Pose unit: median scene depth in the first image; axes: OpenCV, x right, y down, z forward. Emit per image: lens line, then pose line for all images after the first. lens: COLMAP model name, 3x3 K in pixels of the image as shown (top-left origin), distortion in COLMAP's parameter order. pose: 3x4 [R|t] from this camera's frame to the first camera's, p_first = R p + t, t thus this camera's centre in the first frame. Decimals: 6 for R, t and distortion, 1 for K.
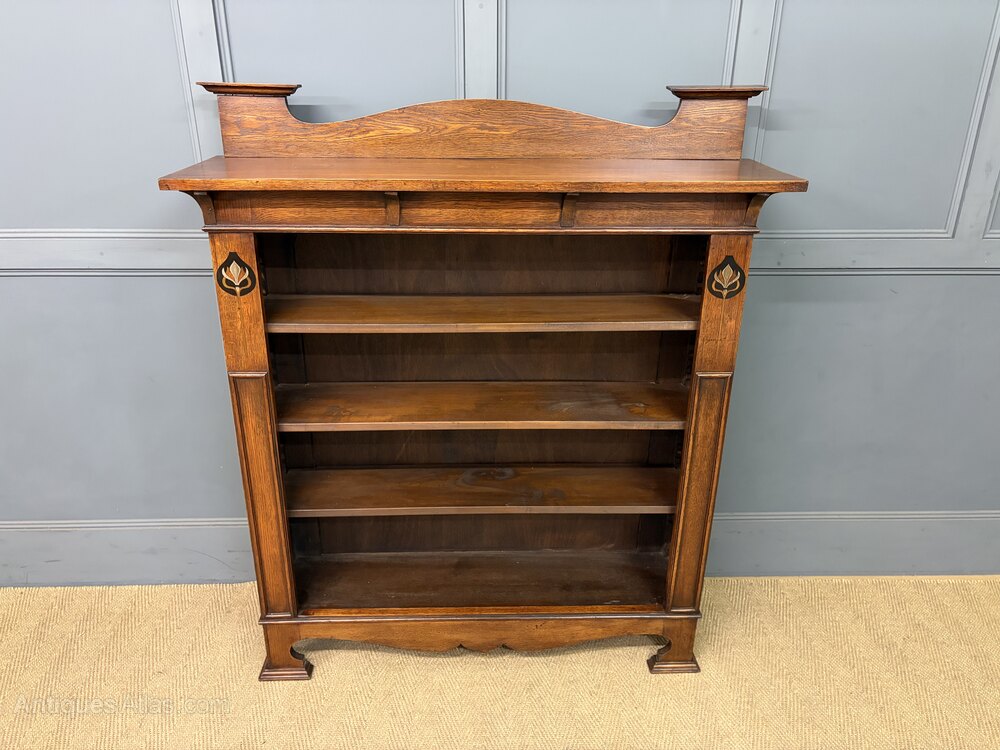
lens RADIAL K [[757.4, 0, 507.6], [0, 757.4, 371.4], [0, 0, 1]] dist [0.005955, 0.026865]
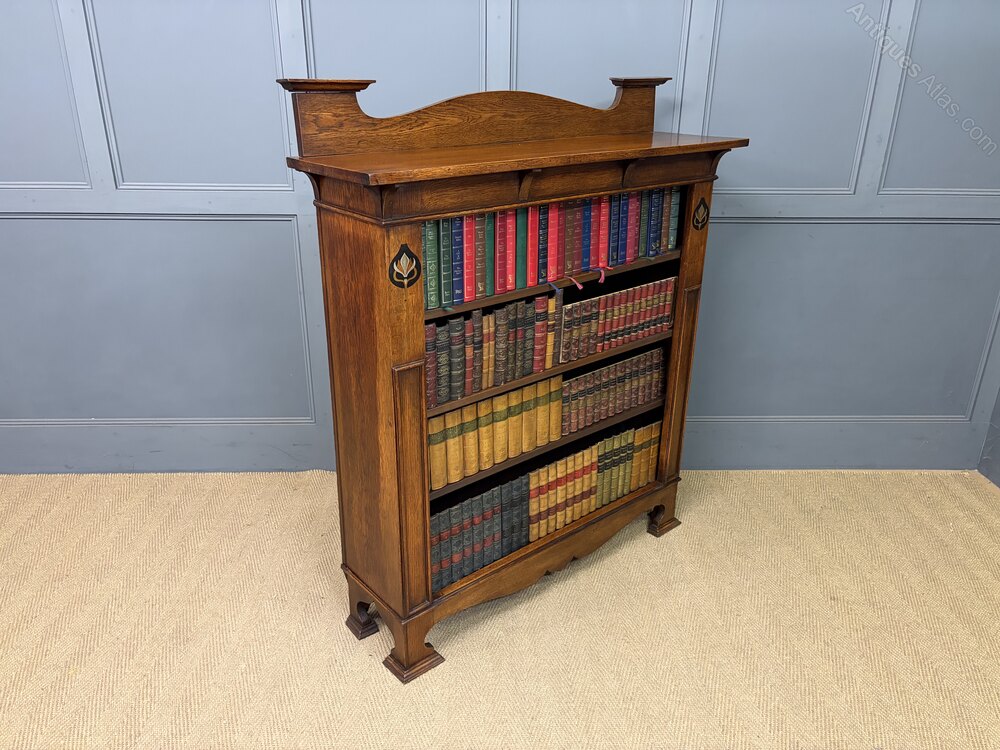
lens RADIAL K [[757.4, 0, 502.2], [0, 757.4, 381.3], [0, 0, 1]] dist [0.005955, 0.026865]
pose [[0.780121, -0.243785, 0.576177, -0.799368], [0.242658, 0.966767, 0.080497, -0.026437], [-0.576652, 0.077016, 0.813351, 0.101376]]
